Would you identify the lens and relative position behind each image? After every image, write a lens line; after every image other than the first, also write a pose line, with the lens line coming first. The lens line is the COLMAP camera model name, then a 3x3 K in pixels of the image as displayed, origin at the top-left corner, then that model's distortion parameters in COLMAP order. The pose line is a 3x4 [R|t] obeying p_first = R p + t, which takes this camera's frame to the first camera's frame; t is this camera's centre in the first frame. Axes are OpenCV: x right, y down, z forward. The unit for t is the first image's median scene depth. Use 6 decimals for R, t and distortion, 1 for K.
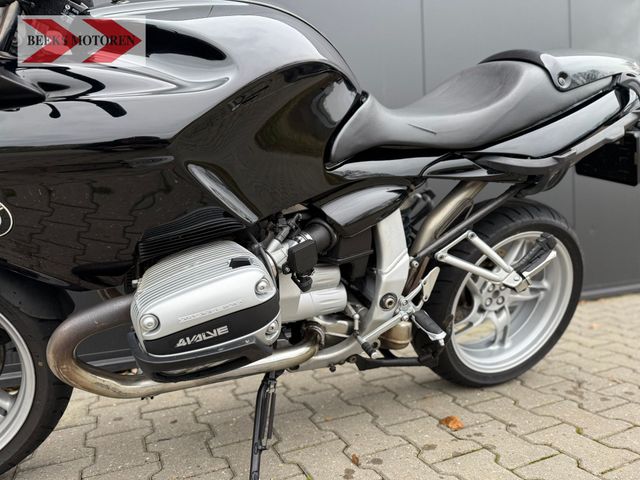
lens RADIAL K [[448.5, 0, 321.2], [0, 448.5, 241.9], [0, 0, 1]] dist [-0.004948, -0.004718]
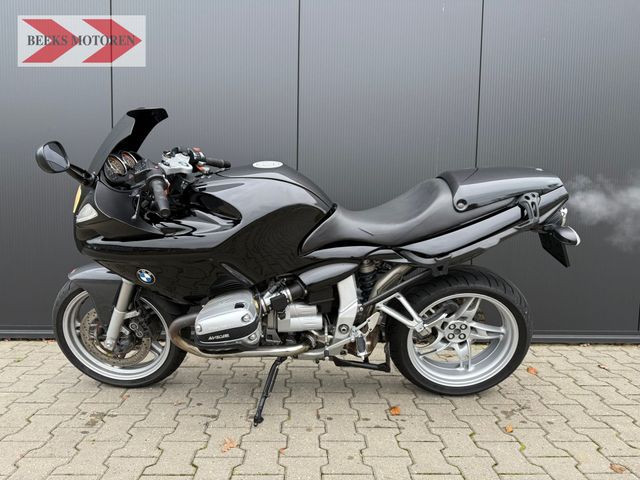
lens RADIAL K [[452.3, 0, 316.3], [0, 452.3, 237.2], [0, 0, 1]] dist [-0.001144, -0.008581]
pose [[0.922807, 0.083406, -0.376126, 0.660467], [-0.068591, 0.996255, 0.052634, -0.292586], [0.379108, -0.022772, 0.925072, -0.608875]]
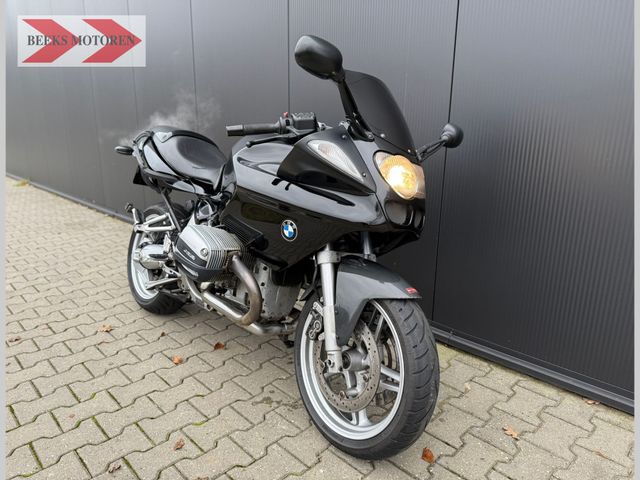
lens RADIAL K [[452.3, 0, 316.3], [0, 452.3, 237.2], [0, 0, 1]] dist [-0.001144, -0.008581]
pose [[0.337000, 0.272973, -0.901064, 2.138380], [-0.047133, 0.960738, 0.273423, -0.595827], [0.940324, -0.049674, 0.336635, 0.955648]]
